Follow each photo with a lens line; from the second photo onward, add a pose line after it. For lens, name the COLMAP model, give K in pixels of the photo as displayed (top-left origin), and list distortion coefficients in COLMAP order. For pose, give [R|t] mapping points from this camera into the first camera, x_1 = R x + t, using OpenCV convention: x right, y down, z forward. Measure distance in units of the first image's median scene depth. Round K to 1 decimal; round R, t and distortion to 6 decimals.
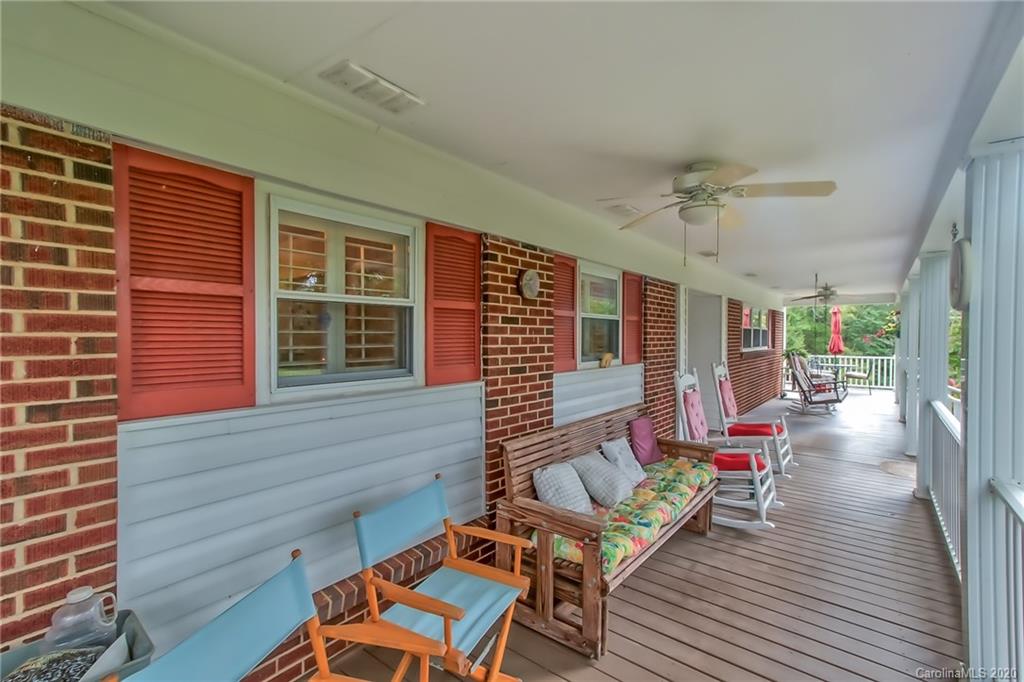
lens RADIAL K [[466.4, 0, 508.1], [0, 466.4, 339.8], [0, 0, 1]] dist [-0.000479, 0.016732]
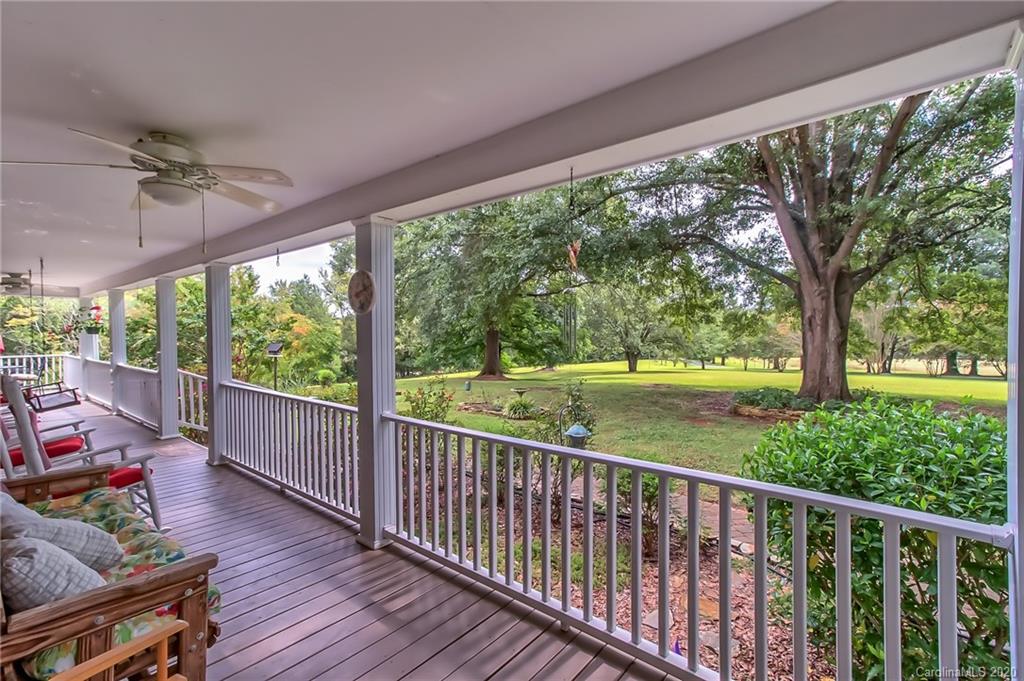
lens RADIAL K [[466.4, 0, 508.1], [0, 466.4, 339.3], [0, 0, 1]] dist [-0.000479, 0.016732]
pose [[0.040781, -0.020001, 0.998968, -0.173974], [0.012659, 0.999730, 0.019500, -0.001141], [-0.999088, 0.011851, 0.041023, 0.124094]]
